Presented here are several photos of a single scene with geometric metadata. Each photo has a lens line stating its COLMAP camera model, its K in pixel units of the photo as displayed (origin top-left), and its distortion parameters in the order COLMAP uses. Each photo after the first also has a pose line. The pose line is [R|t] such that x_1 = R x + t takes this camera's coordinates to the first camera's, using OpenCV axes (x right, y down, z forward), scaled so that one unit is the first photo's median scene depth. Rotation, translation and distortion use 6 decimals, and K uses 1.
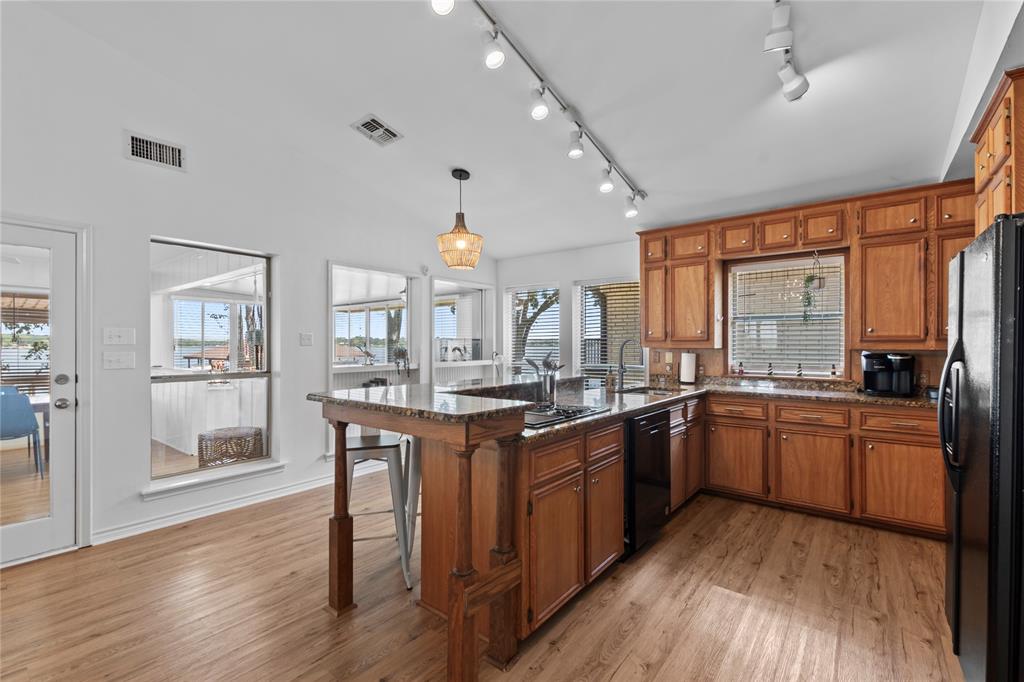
lens RADIAL K [[449.7, 0, 506.3], [0, 449.7, 340.0], [0, 0, 1]] dist [-0.000021, 0.000042]
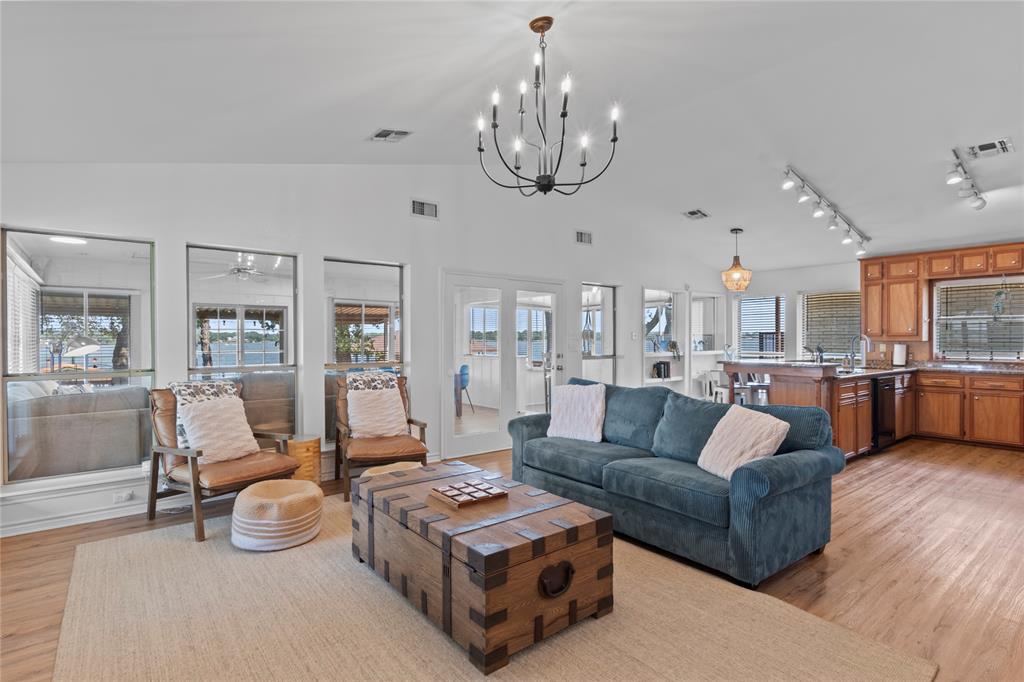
lens RADIAL K [[507.1, 0, 494.5], [0, 507.1, 341.2], [0, 0, 1]] dist [-0.001295, -0.006469]
pose [[0.970551, -0.001329, -0.240892, -0.482908], [0.004590, 0.999905, 0.012973, -0.008195], [0.240852, -0.013697, 0.970465, -0.909400]]
